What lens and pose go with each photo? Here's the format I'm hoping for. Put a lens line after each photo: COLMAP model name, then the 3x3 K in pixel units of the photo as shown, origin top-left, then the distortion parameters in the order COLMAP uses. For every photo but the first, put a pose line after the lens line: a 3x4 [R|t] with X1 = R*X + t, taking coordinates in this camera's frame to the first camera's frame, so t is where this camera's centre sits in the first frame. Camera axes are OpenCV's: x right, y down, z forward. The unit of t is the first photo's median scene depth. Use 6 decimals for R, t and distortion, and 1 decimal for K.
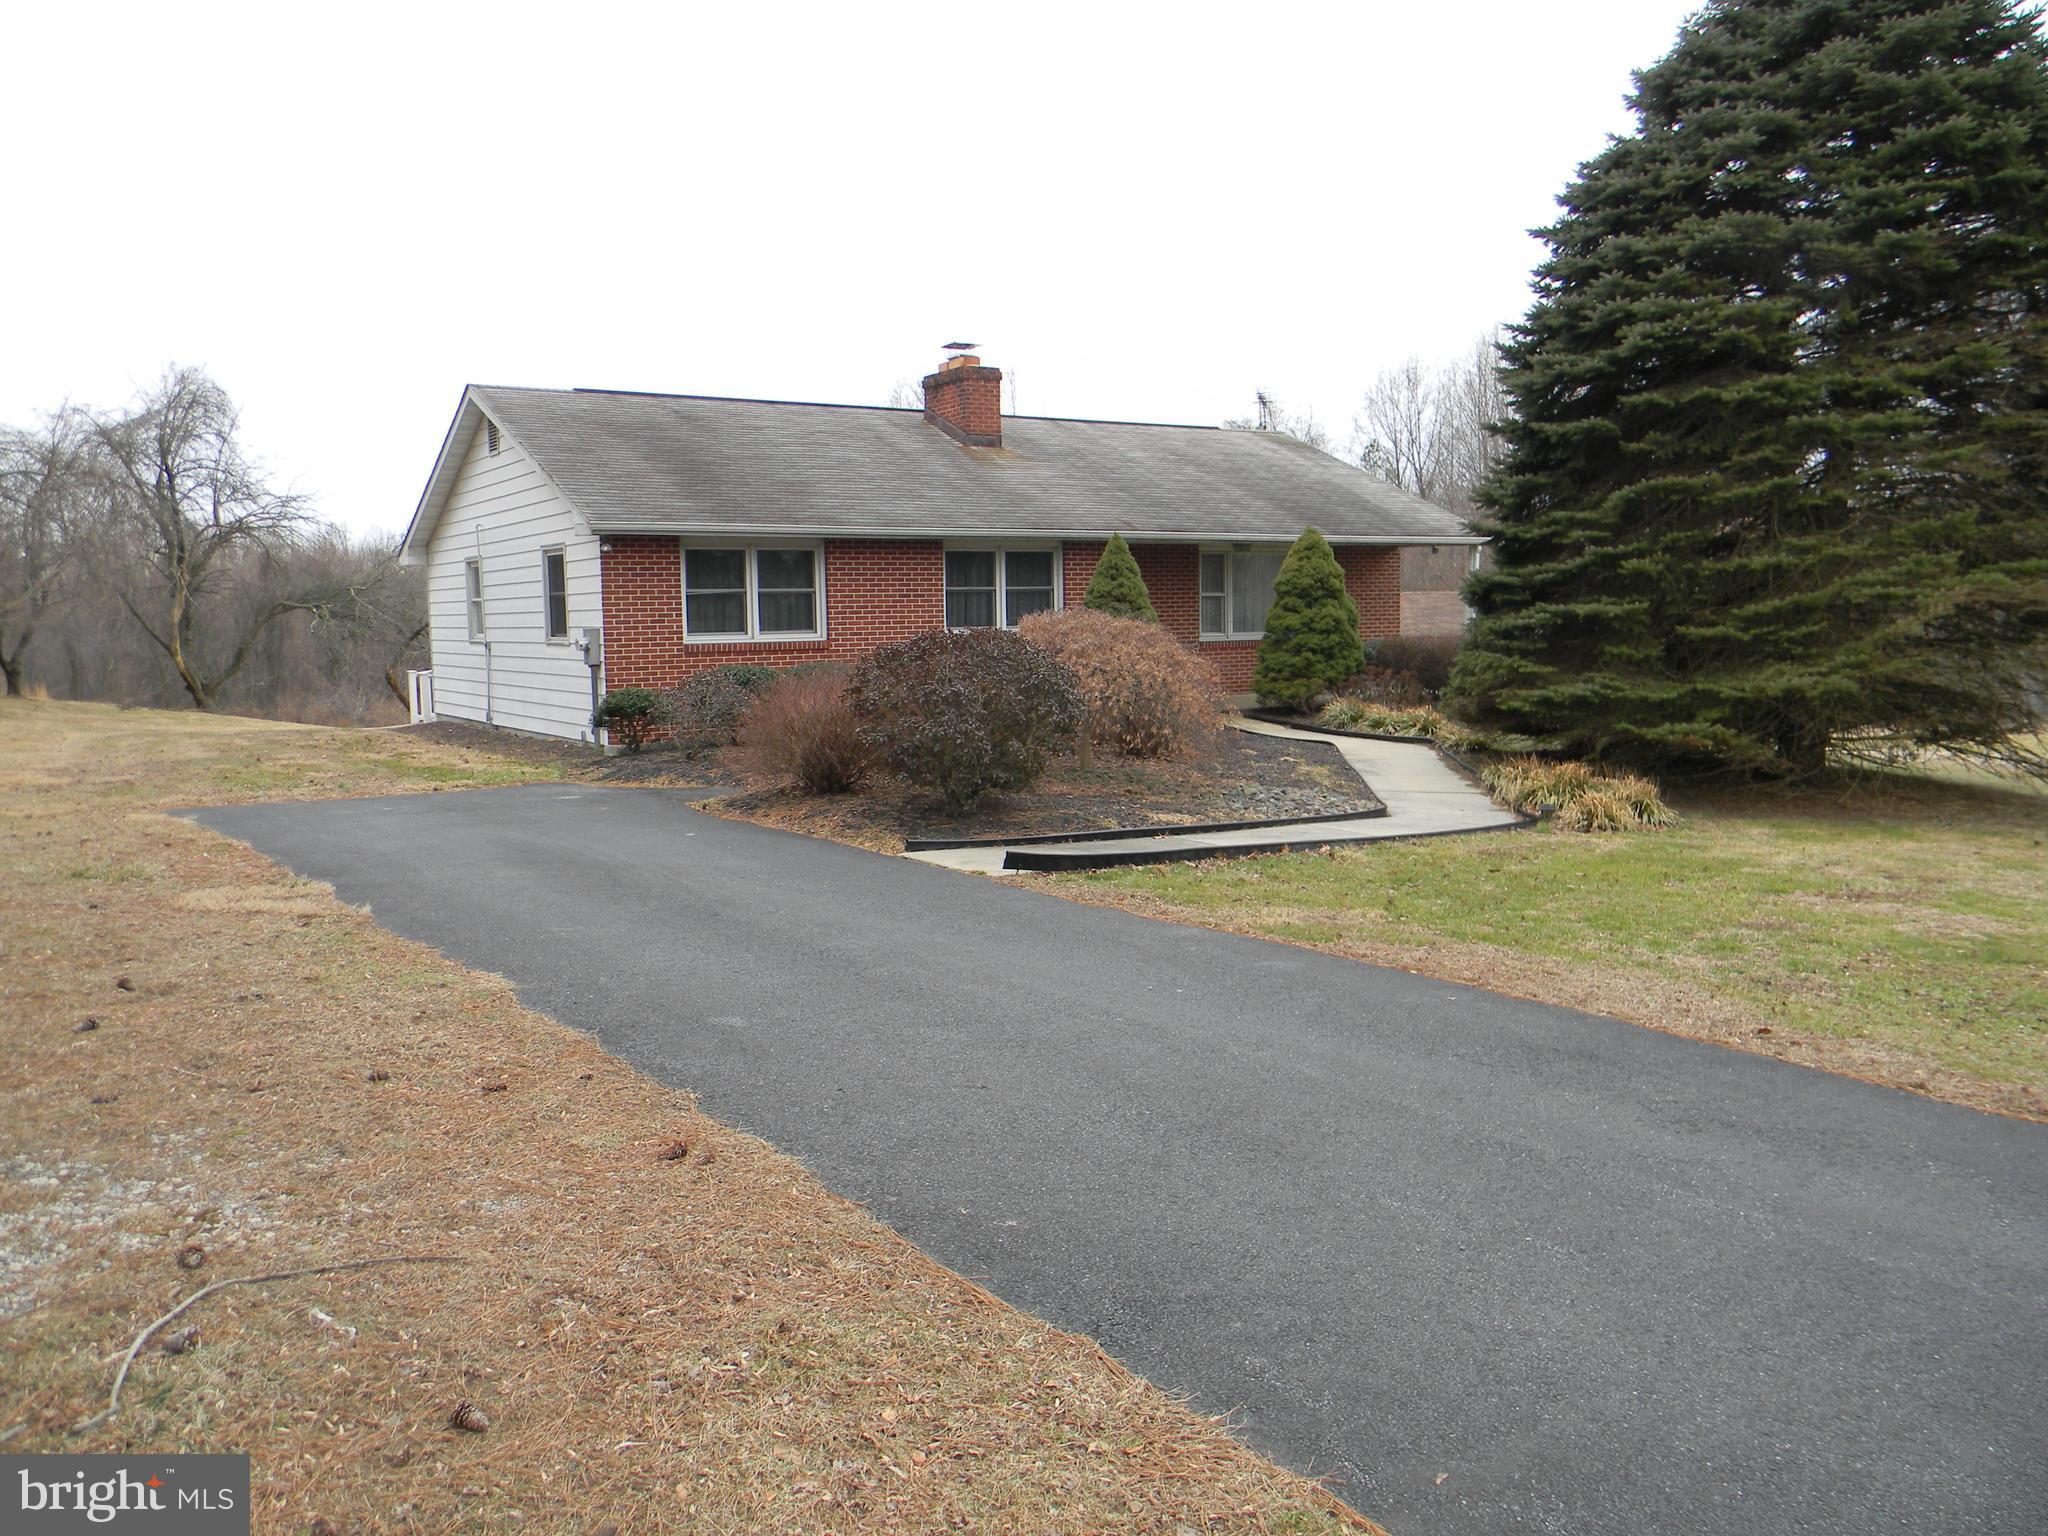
lens RADIAL K [[1657.5, 0, 1029.6], [0, 1657.5, 775.2], [0, 0, 1]] dist [-0.059145, -0.030633]
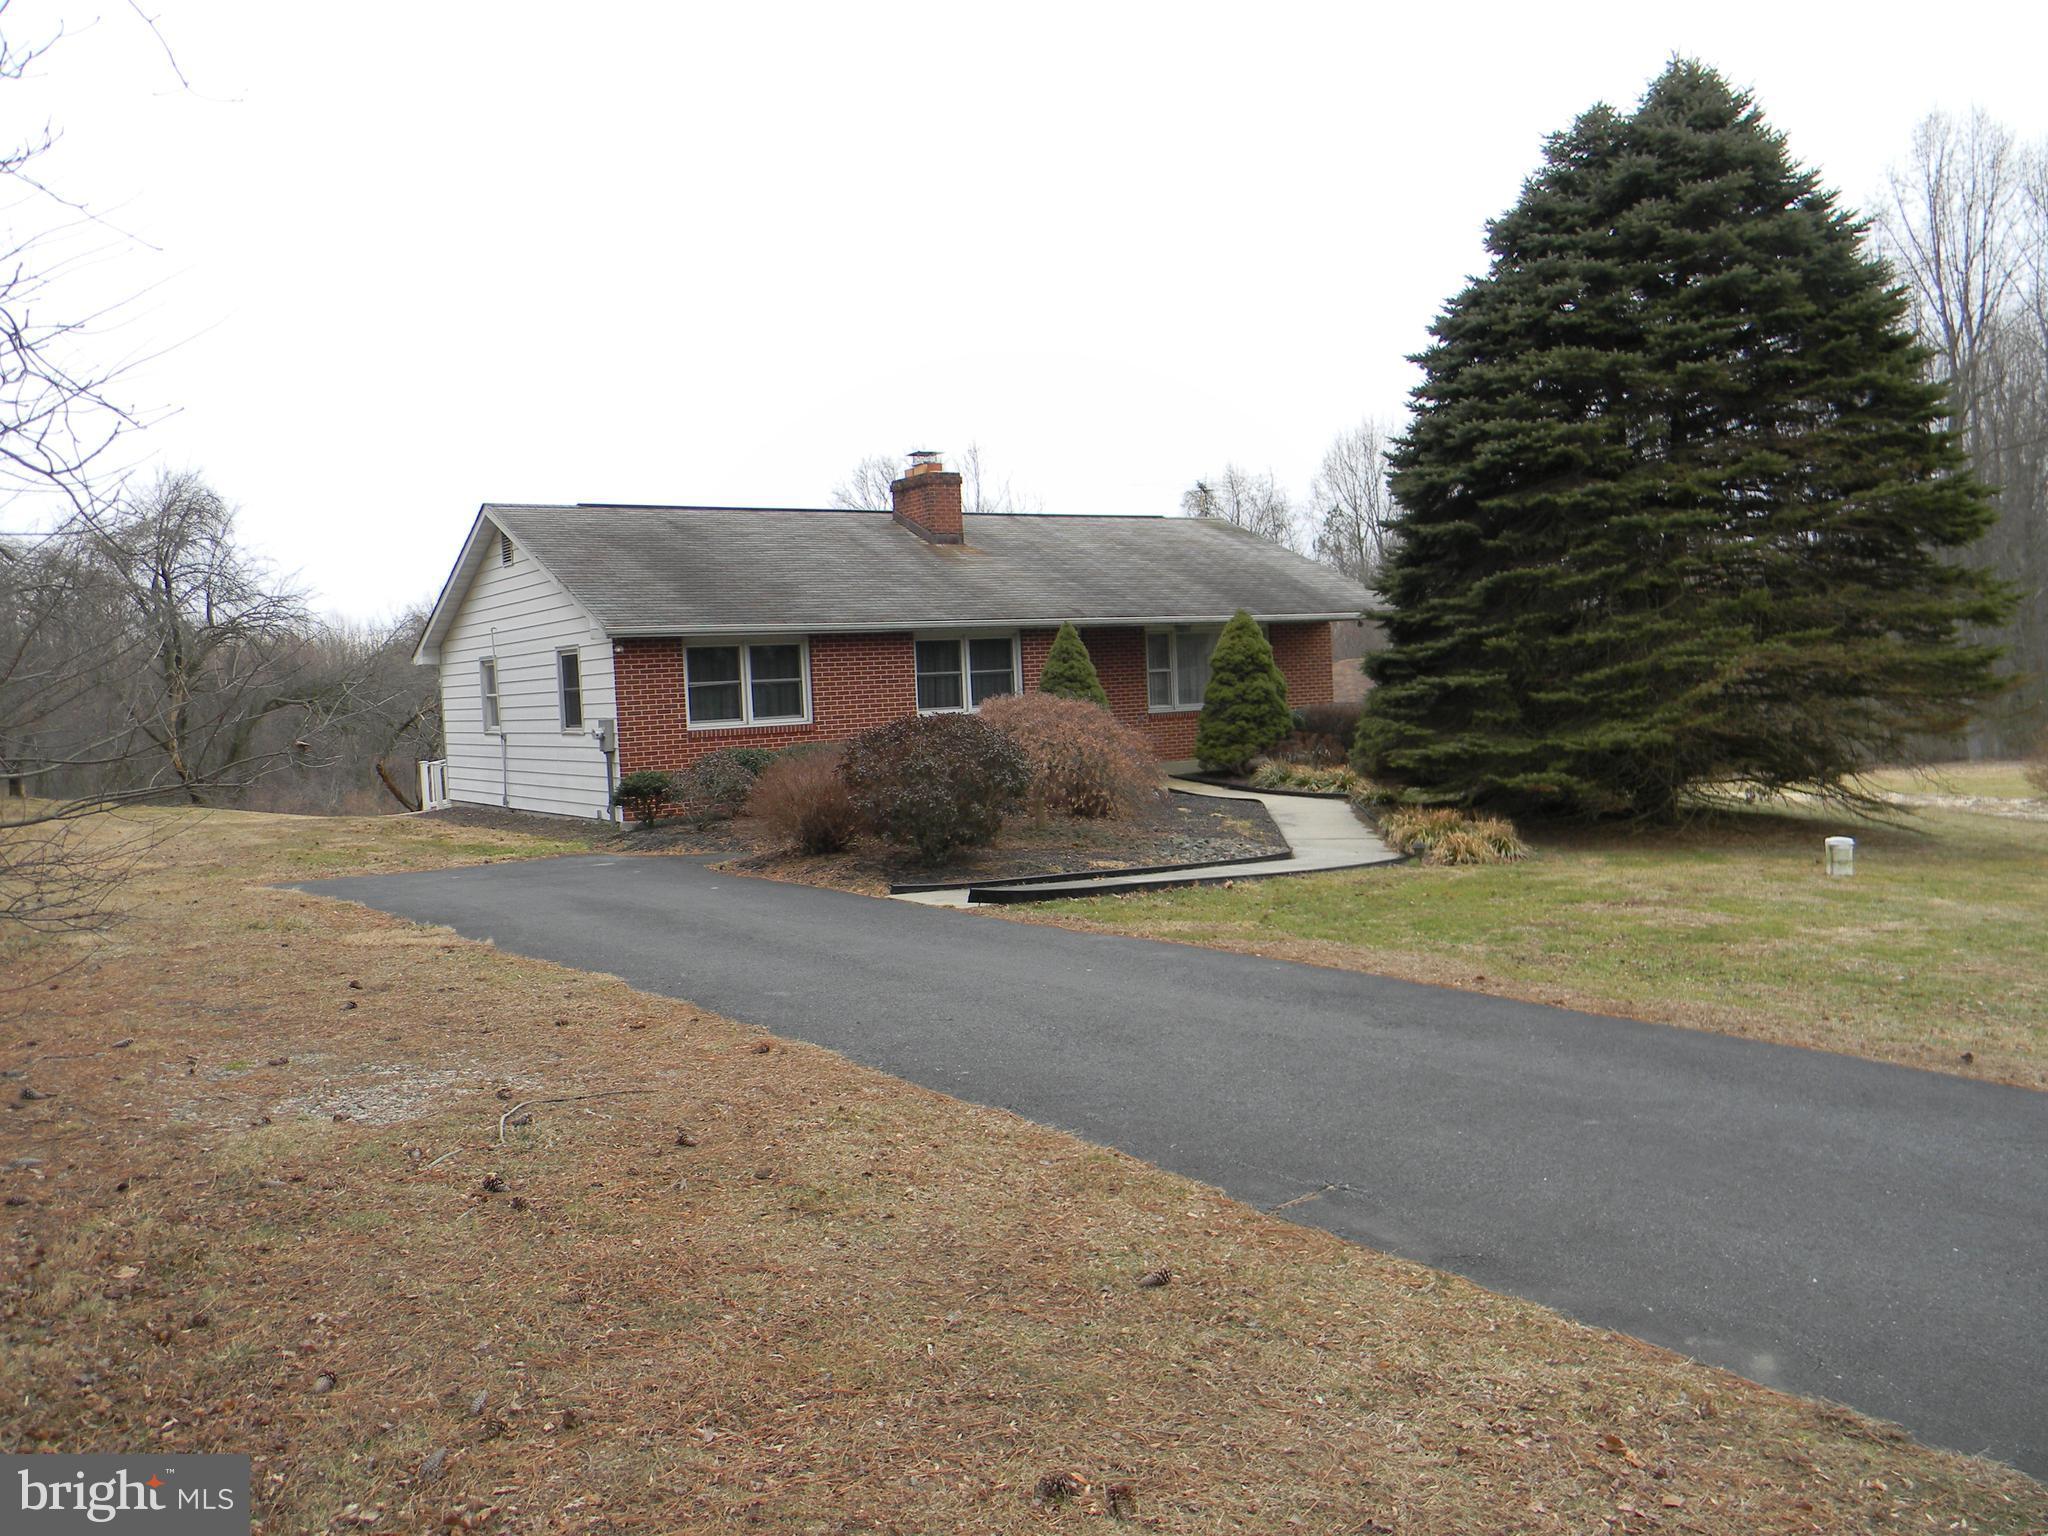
lens RADIAL K [[1657.5, 0, 1043.7], [0, 1657.5, 835.9], [0, 0, 1]] dist [-0.059145, -0.030633]
pose [[0.999274, -0.030831, 0.022402, 0.009510], [0.030973, 0.999502, -0.006052, 0.009031], [-0.022205, 0.006741, 0.999731, -0.175675]]
